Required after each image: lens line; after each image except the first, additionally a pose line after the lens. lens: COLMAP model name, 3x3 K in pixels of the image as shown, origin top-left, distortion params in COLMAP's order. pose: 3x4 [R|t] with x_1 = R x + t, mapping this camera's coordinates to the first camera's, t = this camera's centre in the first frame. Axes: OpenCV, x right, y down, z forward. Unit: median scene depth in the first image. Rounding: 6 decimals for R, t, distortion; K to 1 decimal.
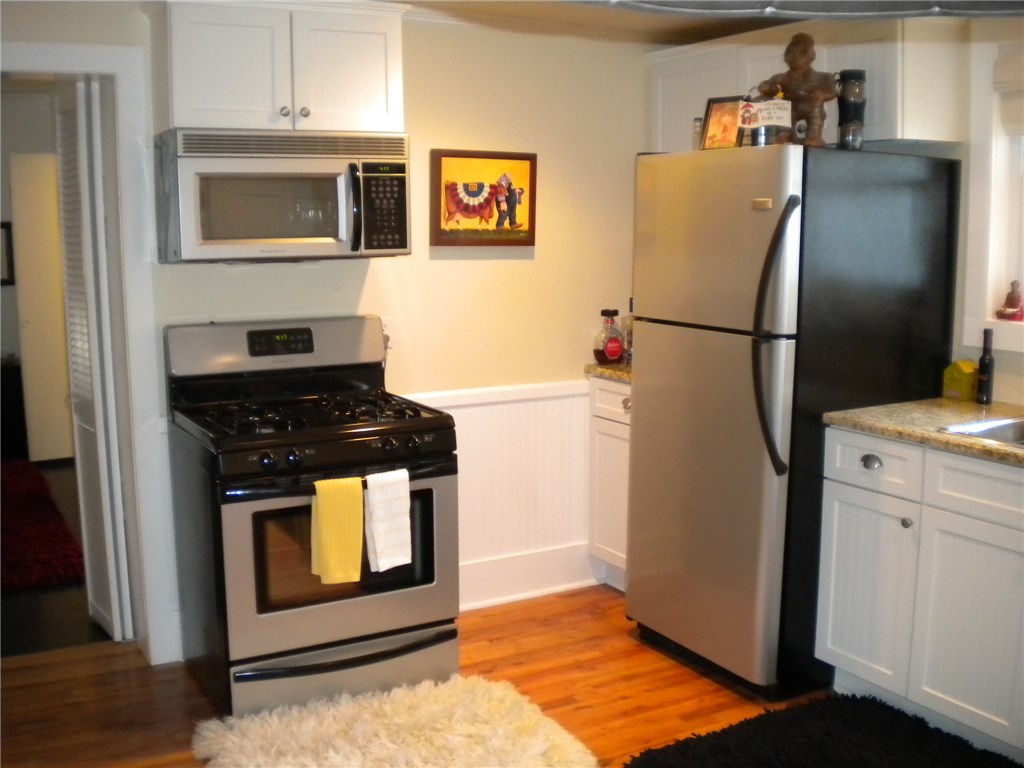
lens RADIAL K [[1072.6, 0, 512.0], [0, 1072.6, 384.0], [0, 0, 1]] dist [-0.069798, -0.175837]
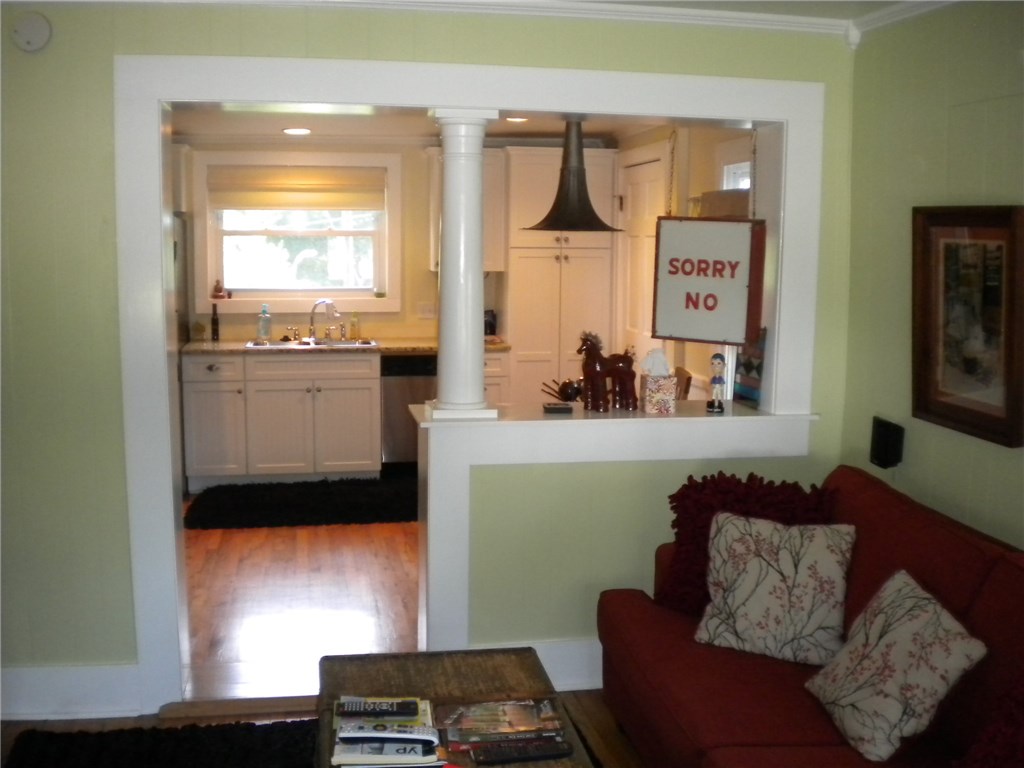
lens RADIAL K [[1072.6, 0, 512.0], [0, 1072.6, 384.0], [0, 0, 1]] dist [-0.069798, -0.175837]
pose [[0.315020, -0.120217, 0.941441, -1.369034], [0.130430, 0.988017, 0.082521, 0.007383], [-0.940080, 0.096796, 0.326925, -0.221951]]
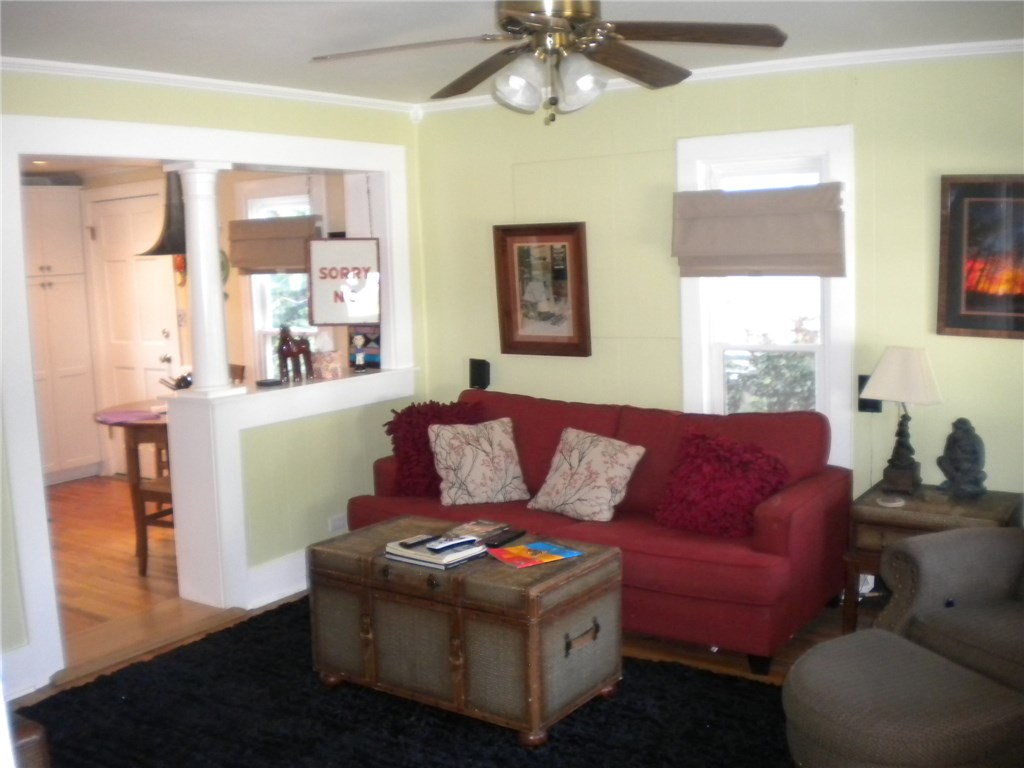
lens RADIAL K [[1072.6, 0, 512.0], [0, 1072.6, 384.0], [0, 0, 1]] dist [-0.069798, -0.175837]
pose [[-0.449412, -0.091005, 0.888677, -1.811192], [0.169543, 0.968028, 0.184871, -0.091960], [-0.877088, 0.233753, -0.419614, 0.469428]]
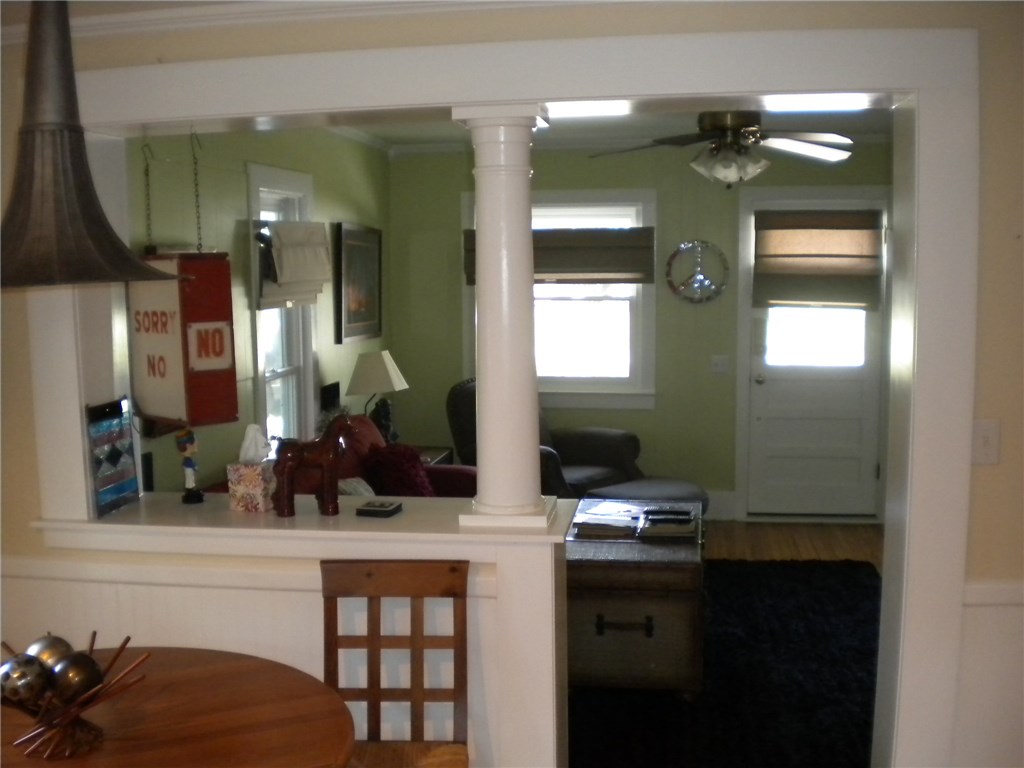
lens RADIAL K [[1072.6, 0, 512.0], [0, 1072.6, 384.0], [0, 0, 1]] dist [-0.069798, -0.175837]
pose [[-0.614044, 0.110457, -0.781505, 0.364017], [-0.100741, 0.971092, 0.216408, -0.161740], [0.782816, 0.211614, -0.585165, 0.694957]]
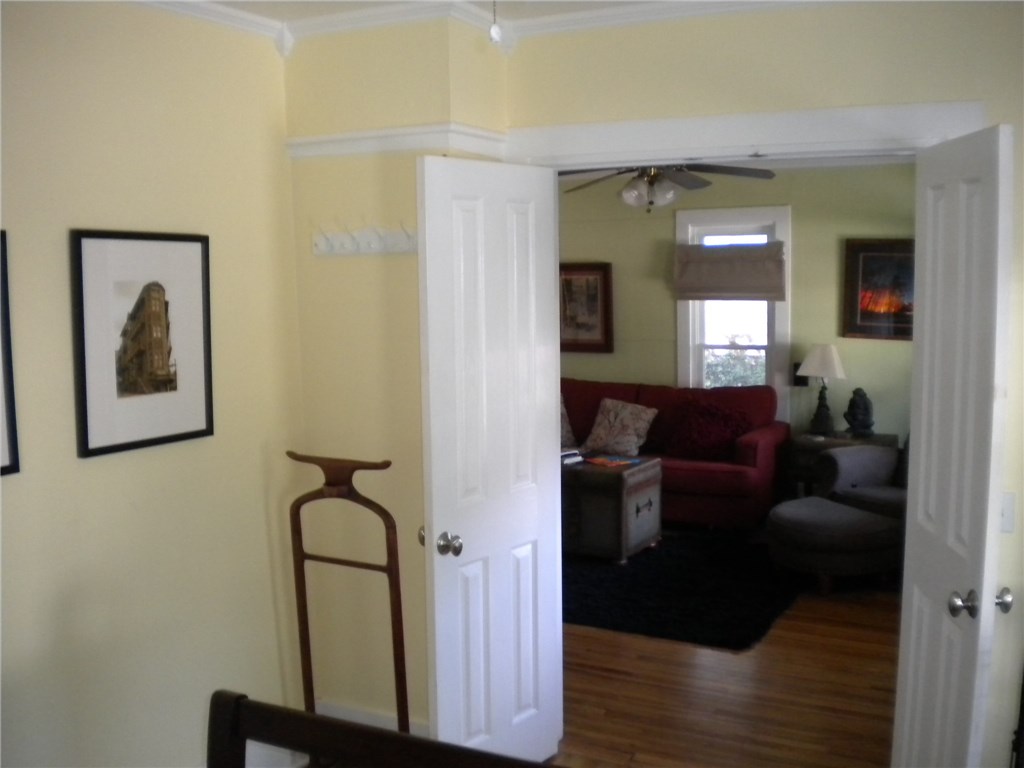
lens RADIAL K [[1072.6, 0, 512.0], [0, 1072.6, 384.0], [0, 0, 1]] dist [-0.069798, -0.175837]
pose [[-0.533167, -0.070646, 0.843055, -2.336167], [0.144519, 0.974255, 0.173037, -0.194181], [-0.833575, 0.214096, -0.509230, 1.109849]]
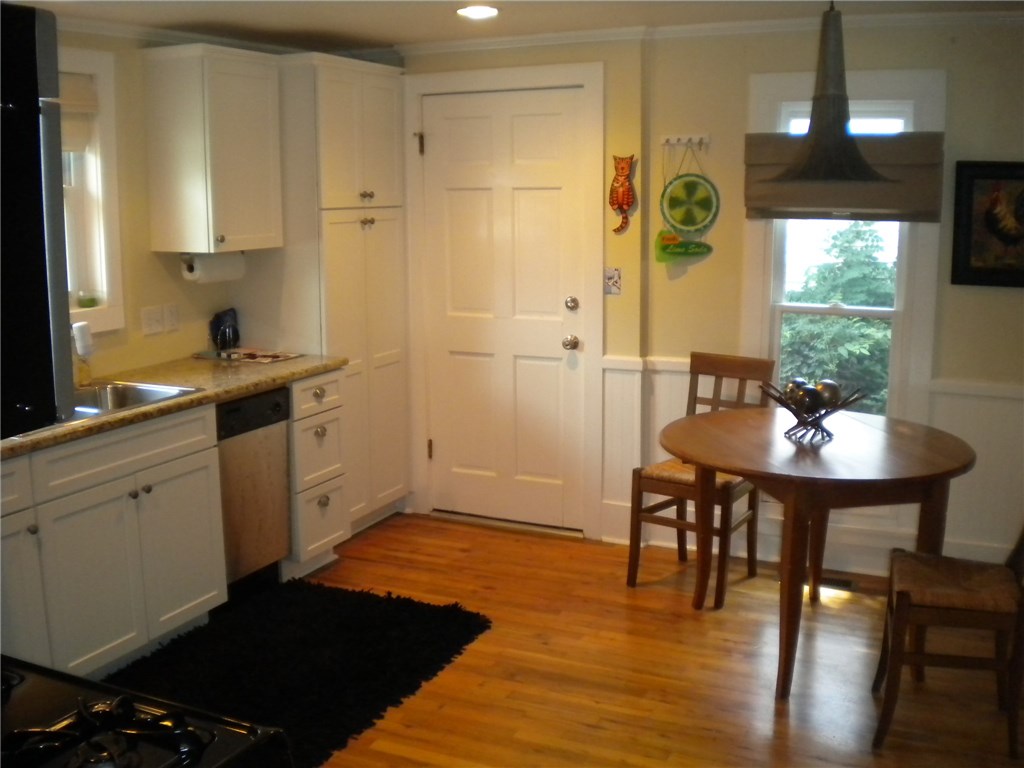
lens RADIAL K [[1072.6, 0, 512.0], [0, 1072.6, 384.0], [0, 0, 1]] dist [-0.069798, -0.175837]
pose [[-0.578952, -0.136402, 0.803871, -0.633411], [0.129767, 0.957927, 0.256001, -0.186246], [-0.804969, 0.252529, -0.536893, 1.026462]]
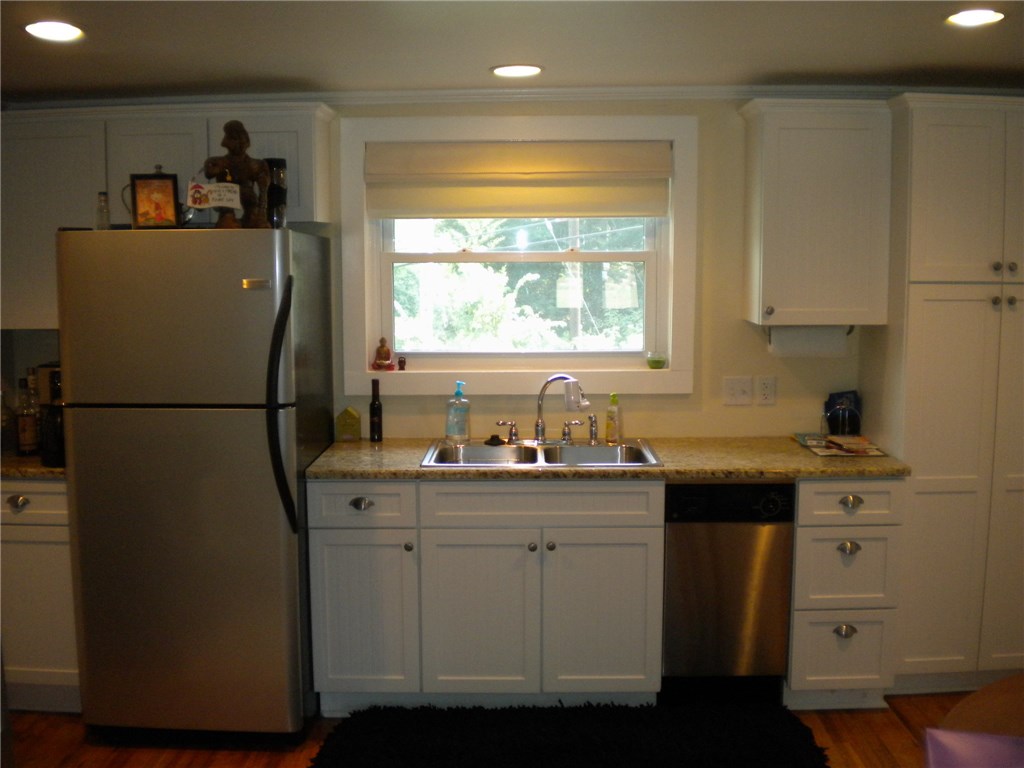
lens RADIAL K [[1072.6, 0, 512.0], [0, 1072.6, 384.0], [0, 0, 1]] dist [-0.069798, -0.175837]
pose [[0.500837, -0.098182, 0.859955, -0.533778], [0.130141, 0.990793, 0.037326, -0.073432], [-0.855702, 0.093221, 0.509003, 0.241485]]
